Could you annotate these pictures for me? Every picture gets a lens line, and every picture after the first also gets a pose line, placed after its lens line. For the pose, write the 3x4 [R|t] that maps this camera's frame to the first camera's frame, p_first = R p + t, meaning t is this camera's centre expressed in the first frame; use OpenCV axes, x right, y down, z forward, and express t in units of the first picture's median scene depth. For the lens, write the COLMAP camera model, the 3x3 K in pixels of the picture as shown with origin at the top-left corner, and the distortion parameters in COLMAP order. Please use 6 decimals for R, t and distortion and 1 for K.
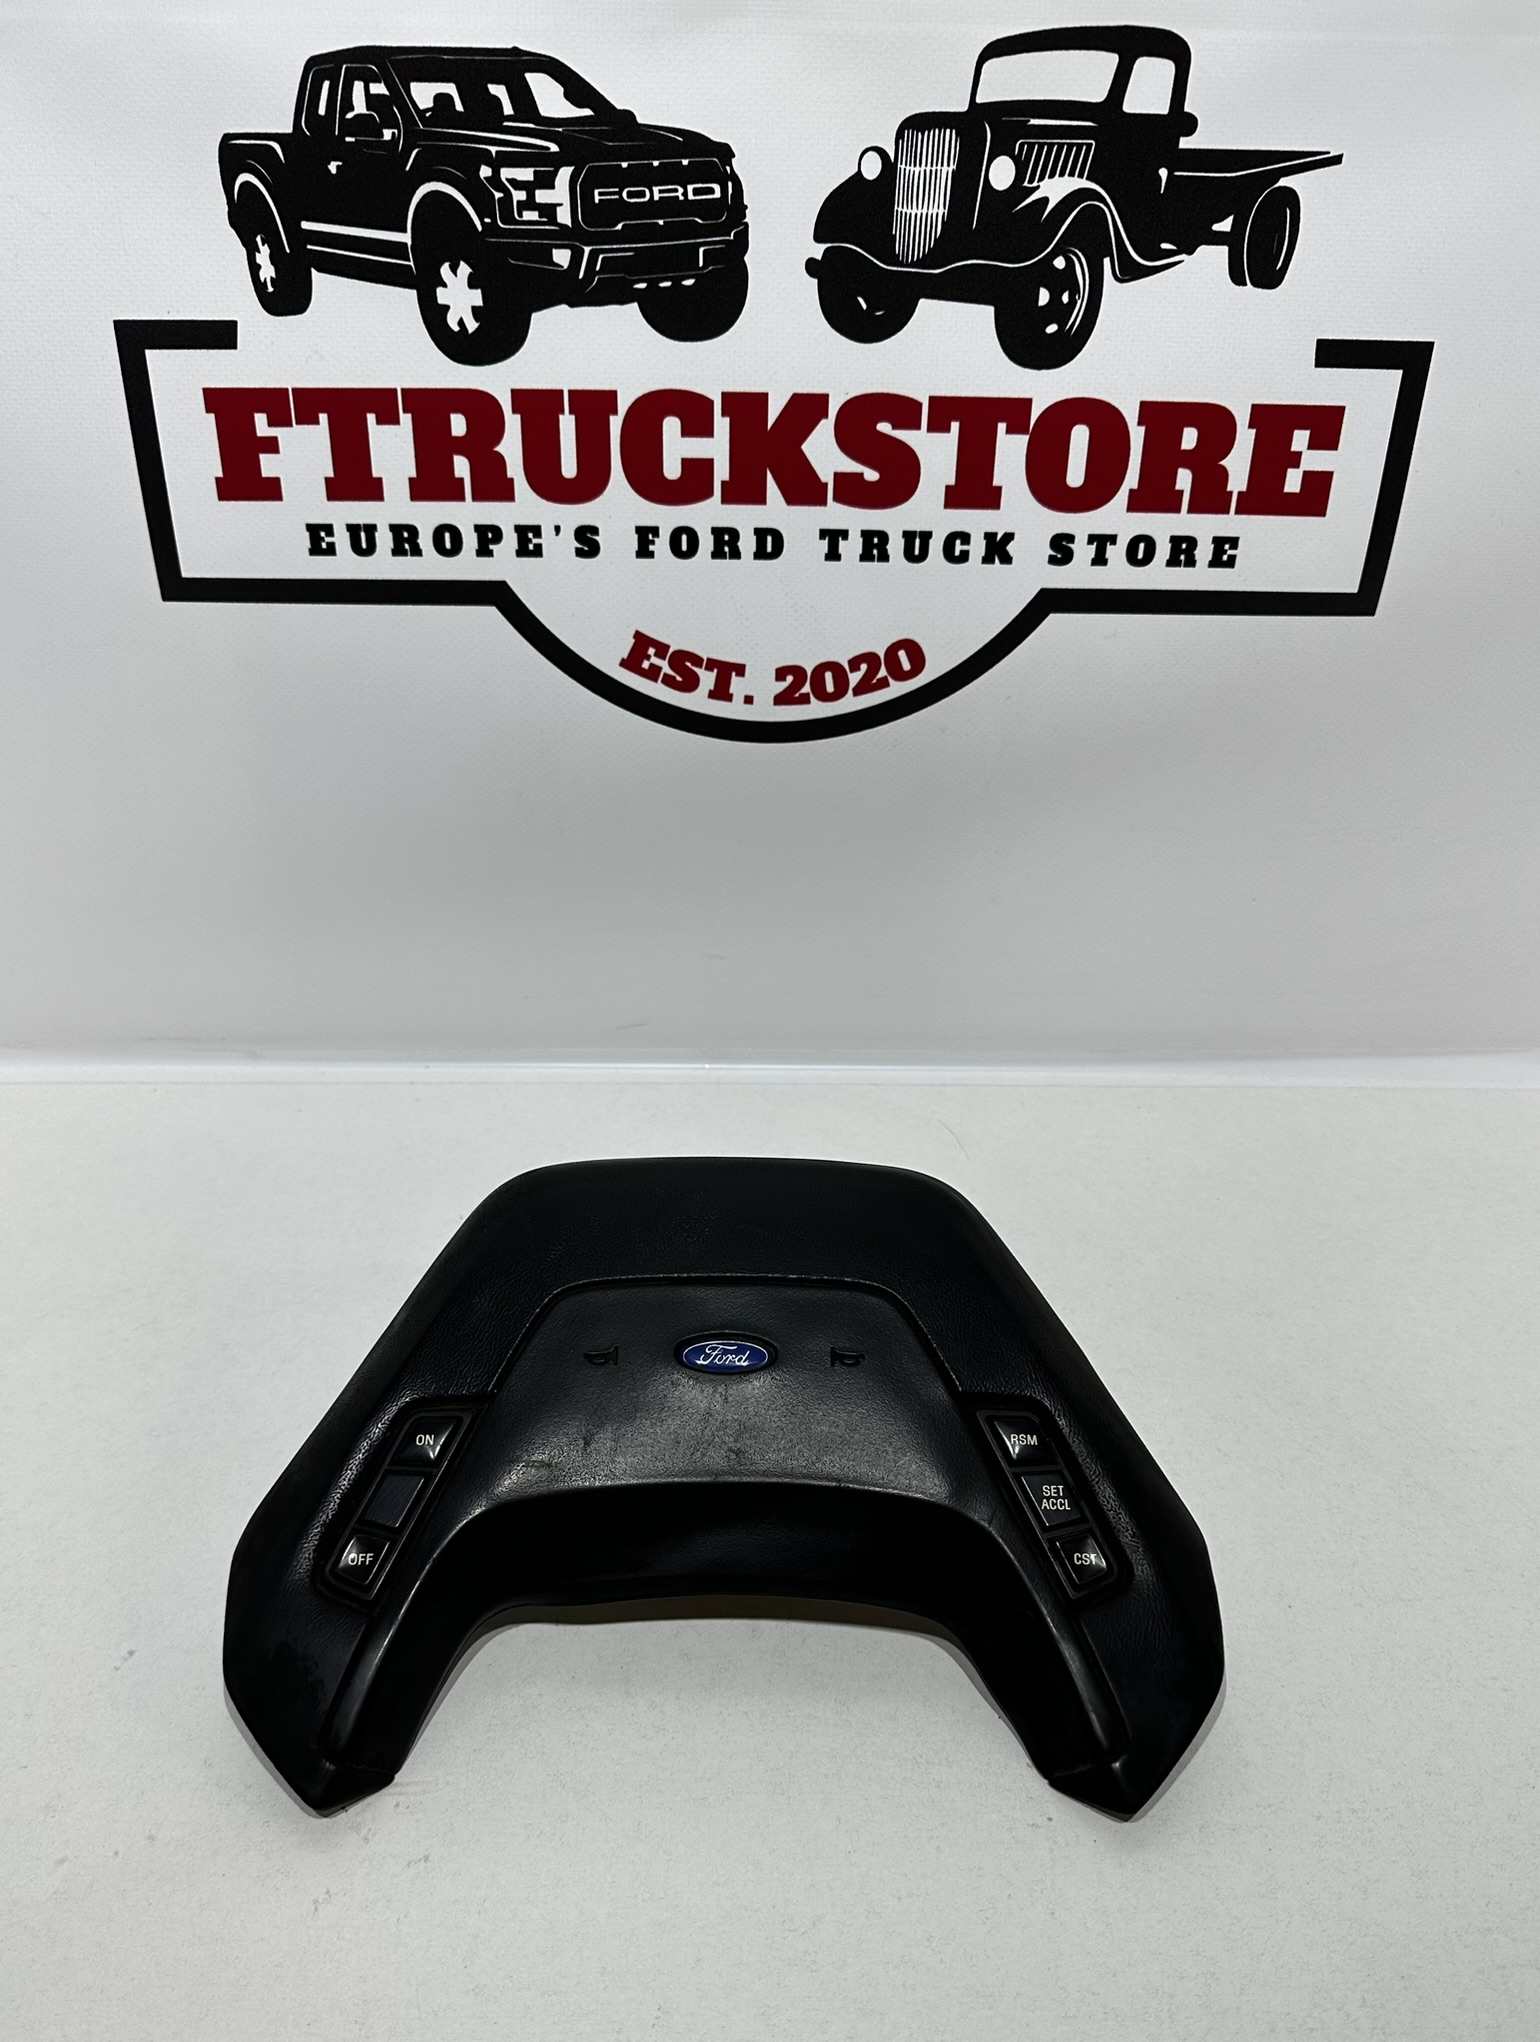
lens RADIAL K [[1717.3, 0, 744.1], [0, 1717.3, 1170.7], [0, 0, 1]] dist [-0.007360, -0.011021]
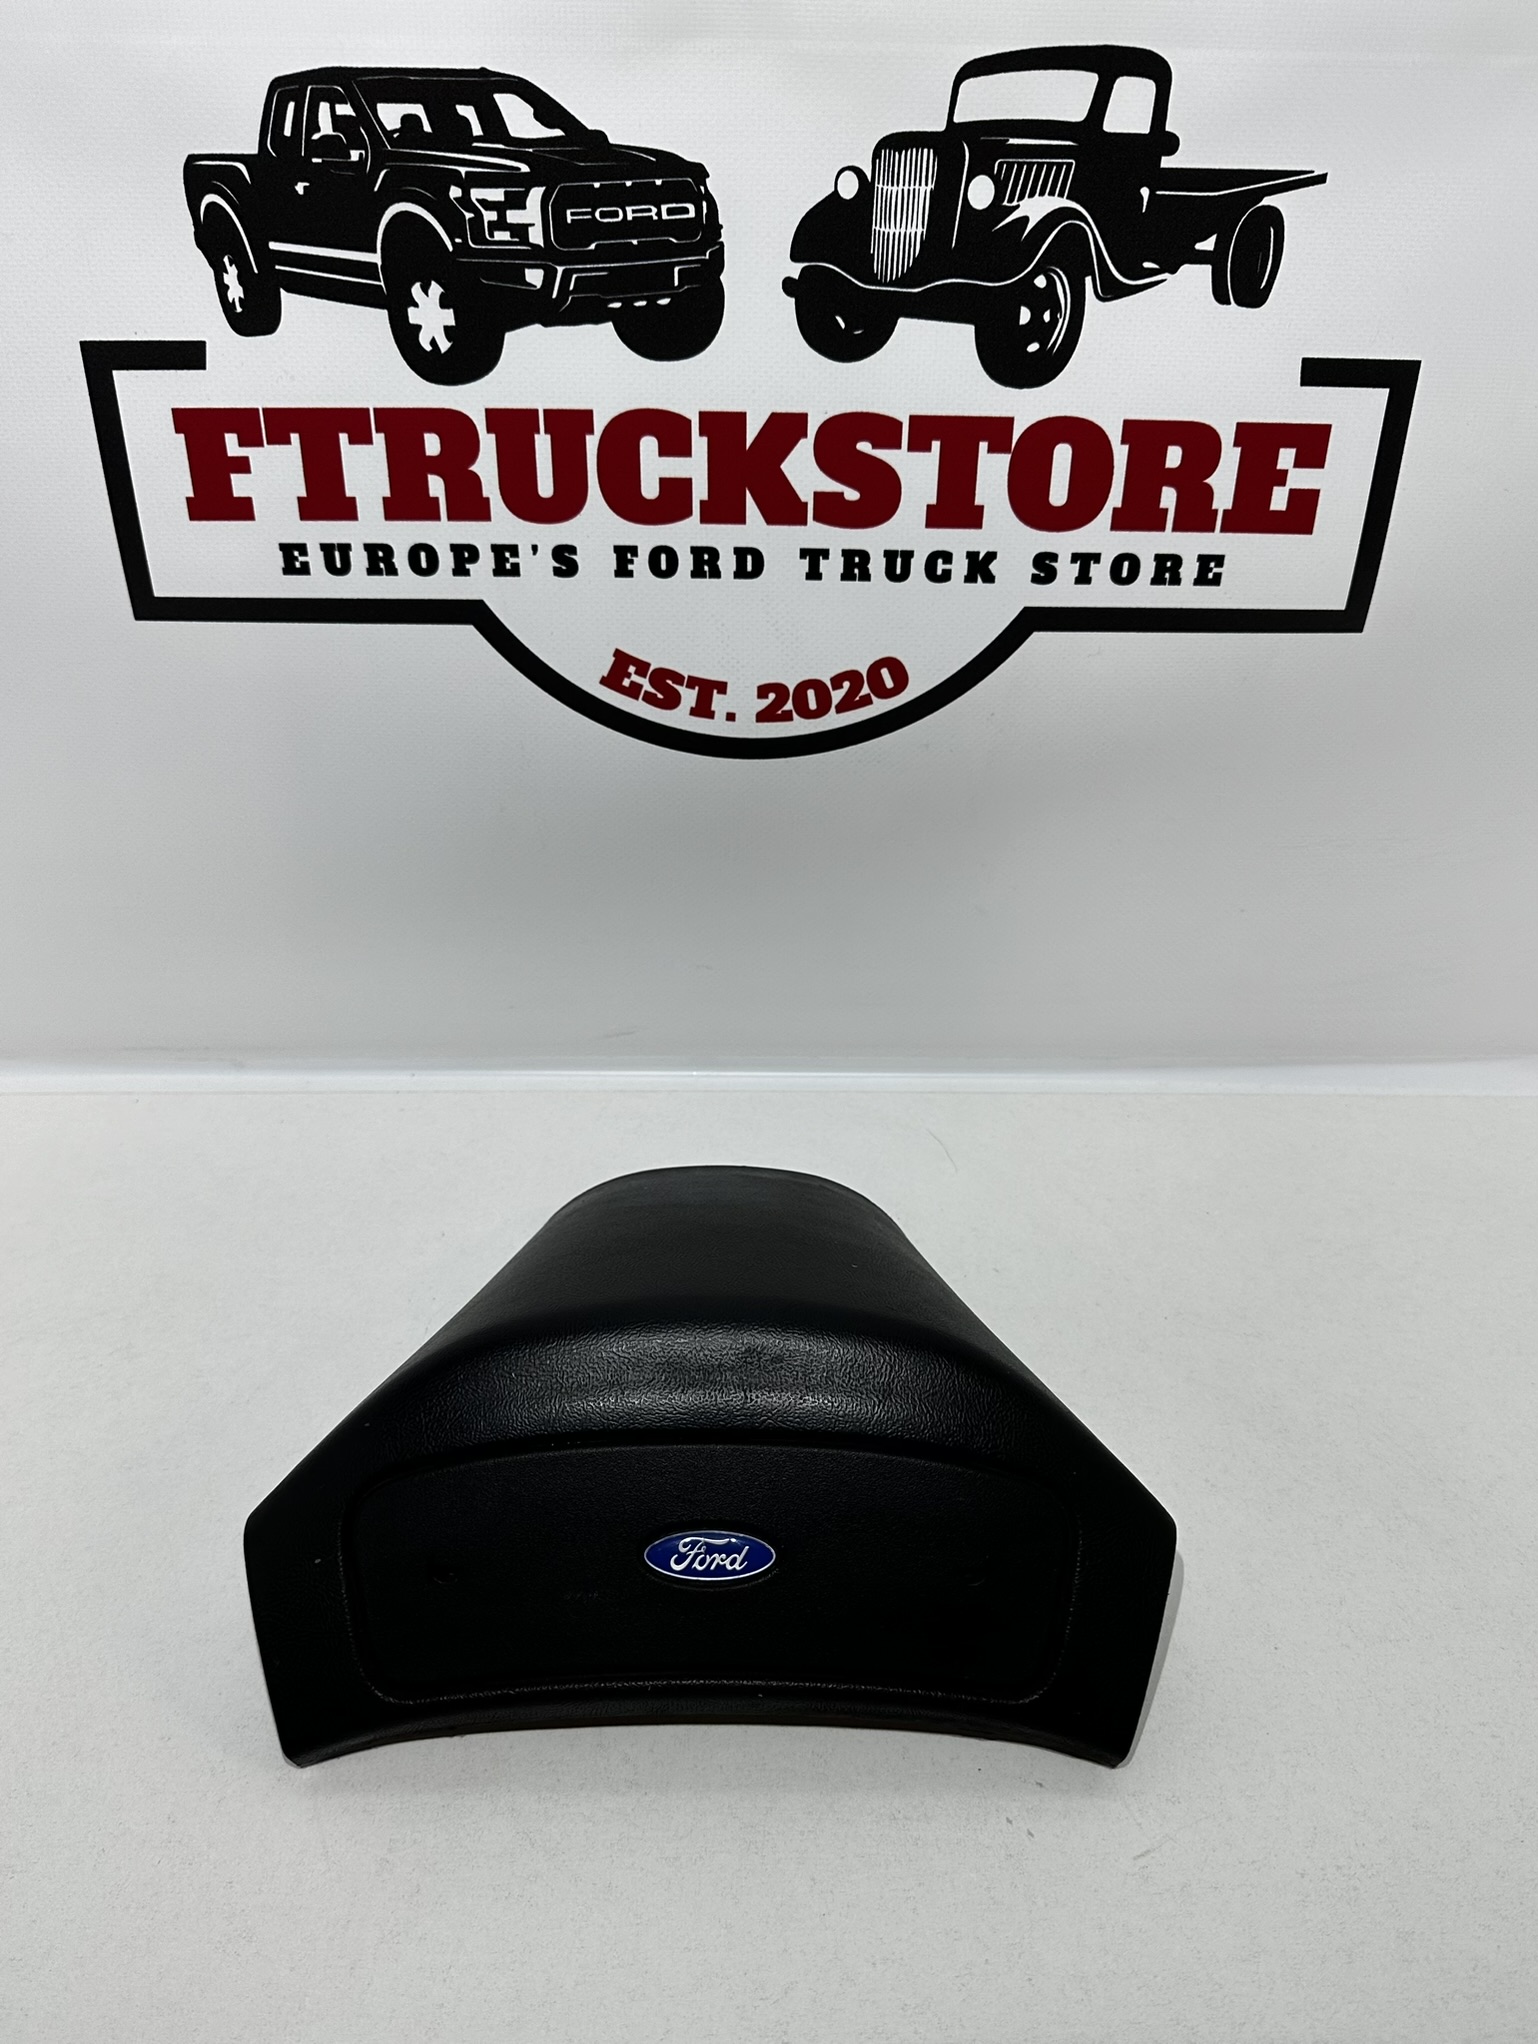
lens RADIAL K [[1681.9, 0, 764.8], [0, 1681.9, 1107.7], [0, 0, 1]] dist [0.016064, -0.046571]
pose [[0.999997, -0.001567, 0.001793, 0.022284], [0.001569, 0.999998, -0.001202, -0.052174], [-0.001792, 0.001205, 0.999998, 0.030954]]
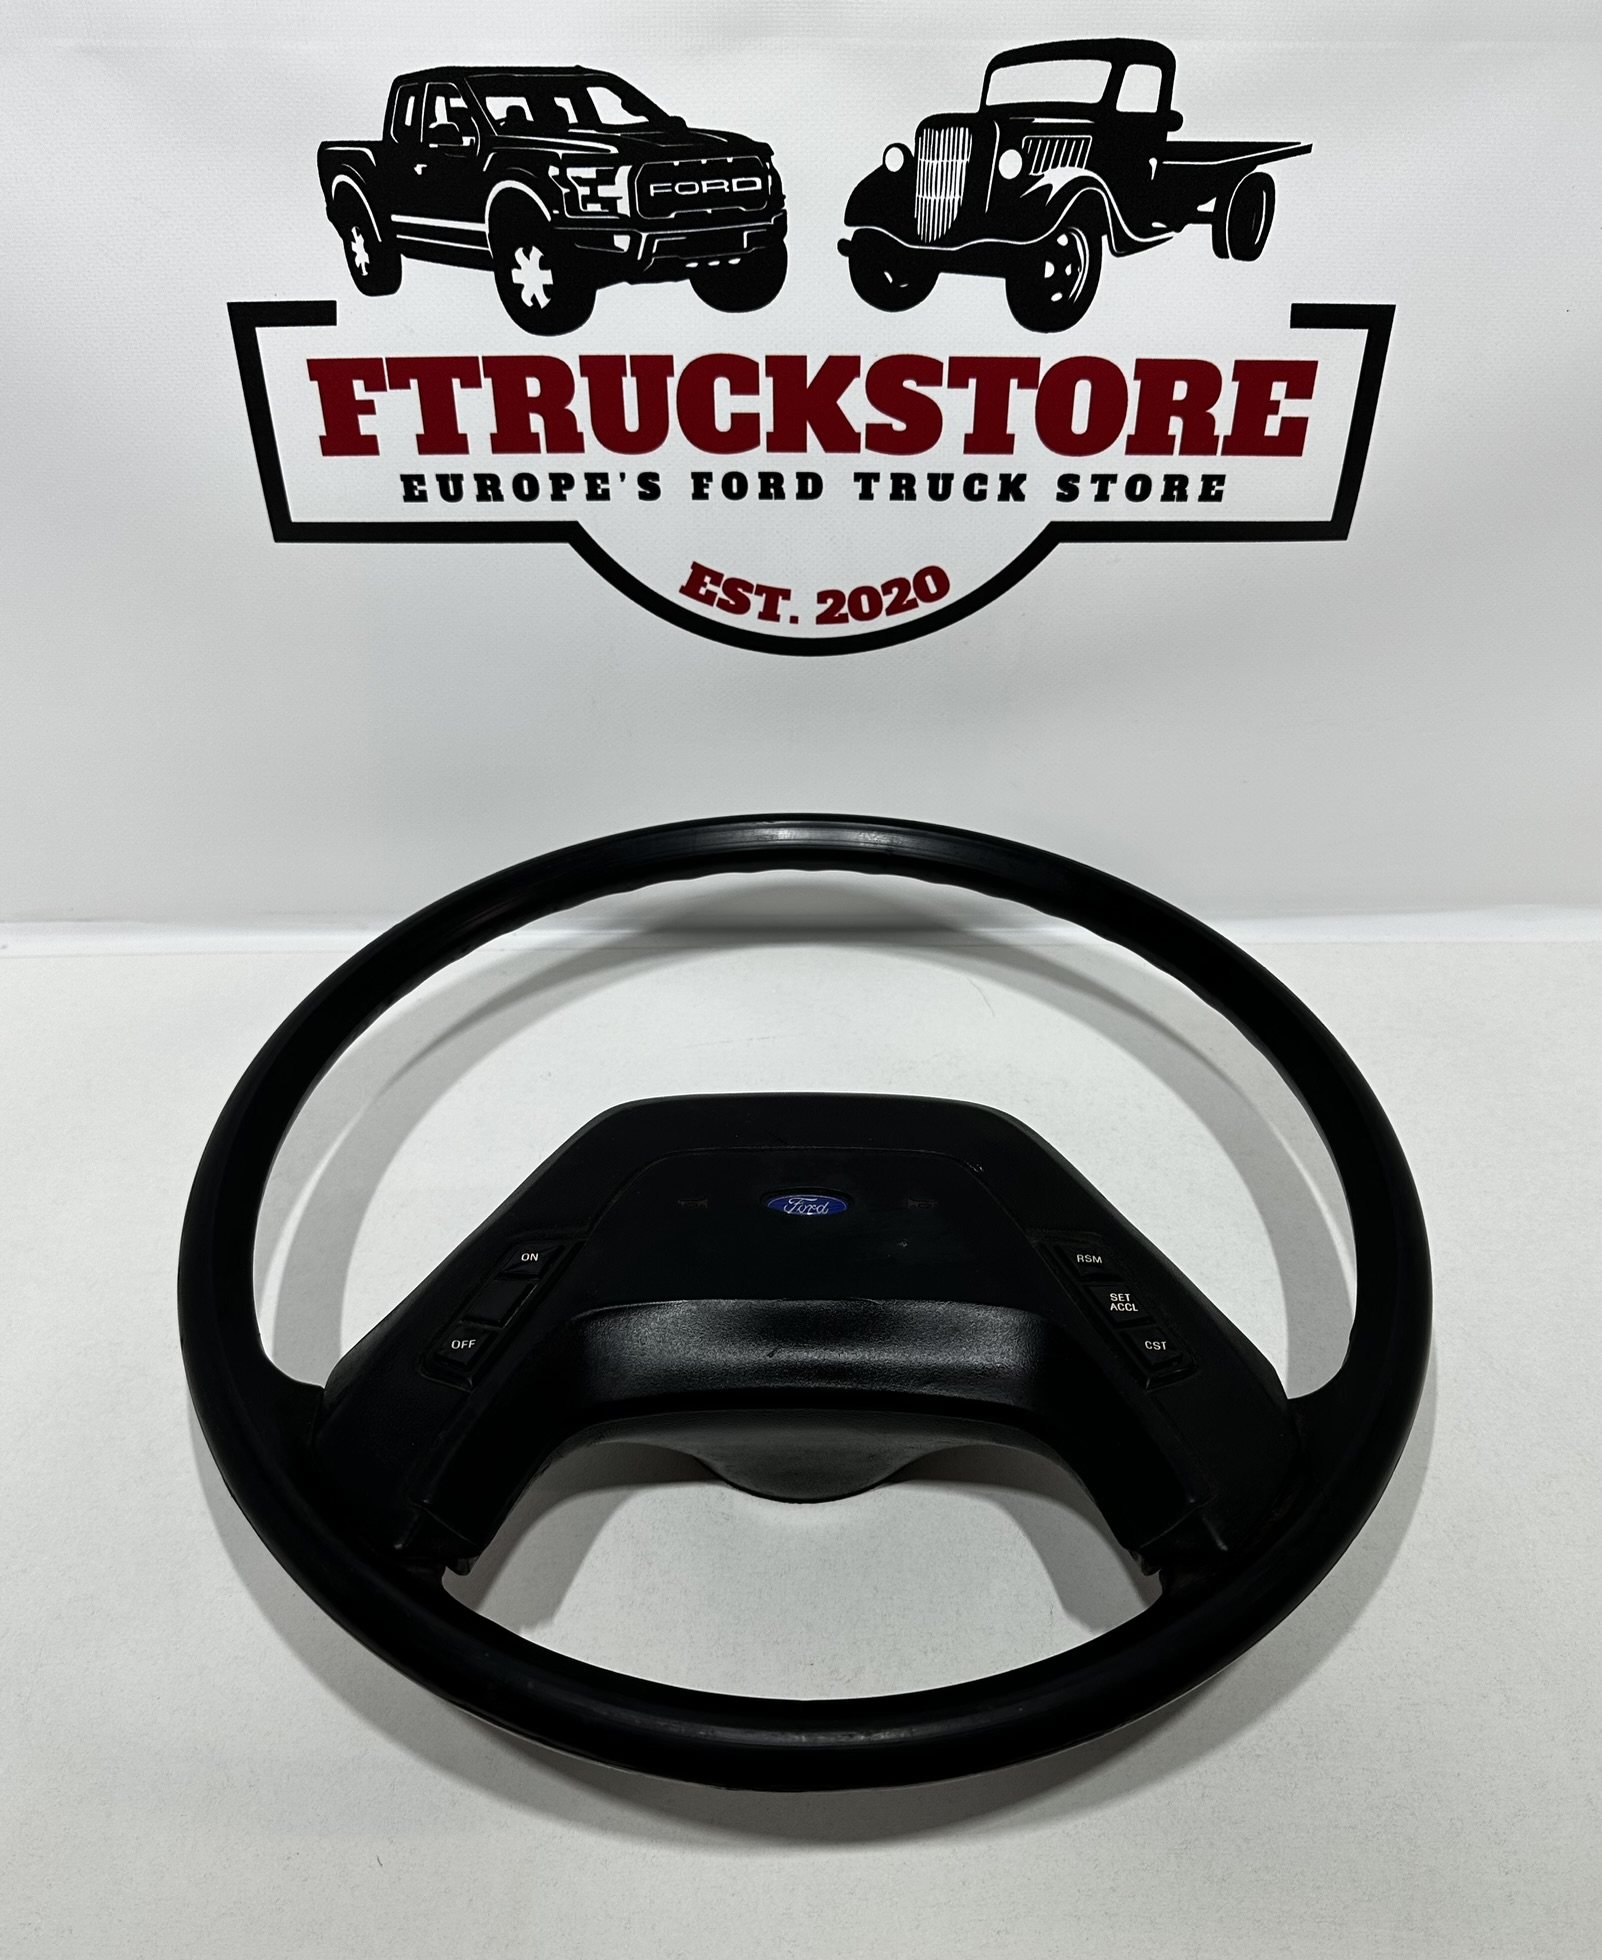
lens RADIAL K [[1675.2, 0, 806.5], [0, 1675.2, 1061.1], [0, 0, 1]] dist [0.013097, -0.040676]
pose [[0.999929, -0.011755, -0.001745, 0.010382], [0.011847, 0.997546, 0.068998, -0.065820], [0.000930, -0.069014, 0.997615, -0.135049]]
